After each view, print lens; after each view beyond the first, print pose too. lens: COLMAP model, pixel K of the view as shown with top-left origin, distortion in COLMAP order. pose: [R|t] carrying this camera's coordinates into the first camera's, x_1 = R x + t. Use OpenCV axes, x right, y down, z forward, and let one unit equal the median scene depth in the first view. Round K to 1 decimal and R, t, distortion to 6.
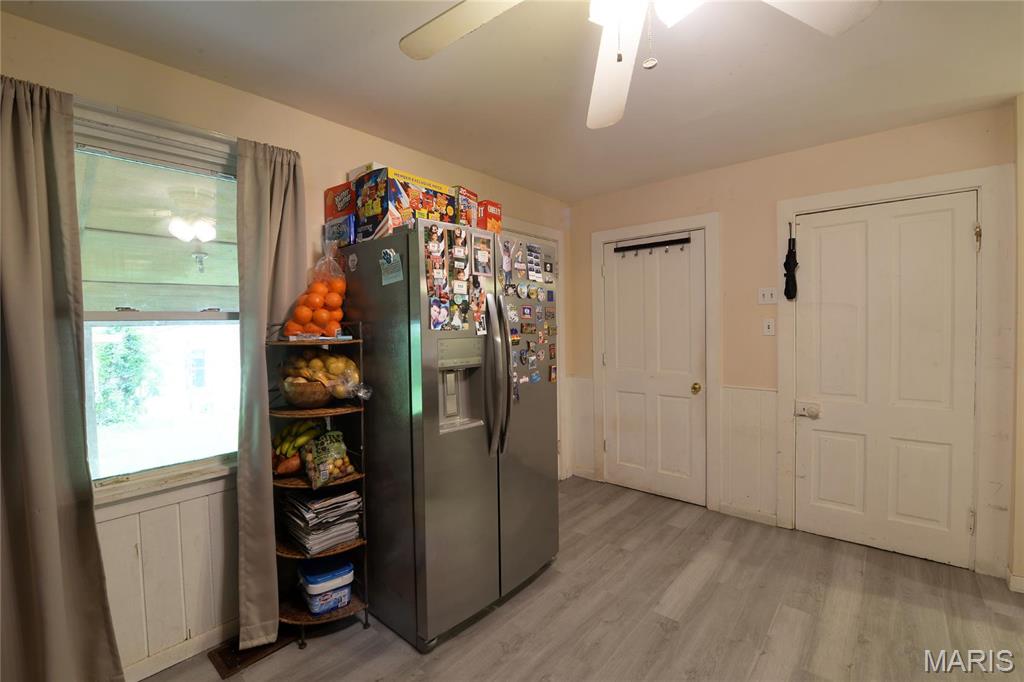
lens RADIAL K [[431.3, 0, 513.8], [0, 431.3, 337.8], [0, 0, 1]] dist [-0.018782, -0.000800]
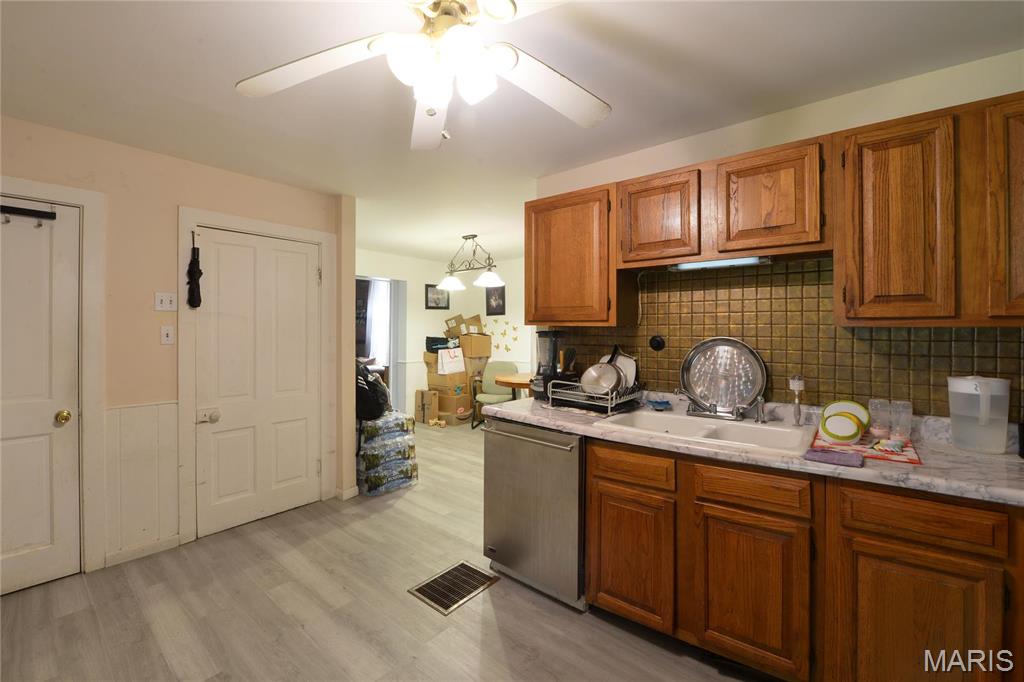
lens RADIAL K [[431.3, 0, 486.7], [0, 431.3, 327.8], [0, 0, 1]] dist [-0.018782, -0.000800]
pose [[0.025038, 0.022061, 0.999443, -0.514978], [0.028447, 0.999336, -0.022772, -0.000602], [-0.999282, 0.029001, 0.024394, 0.450868]]
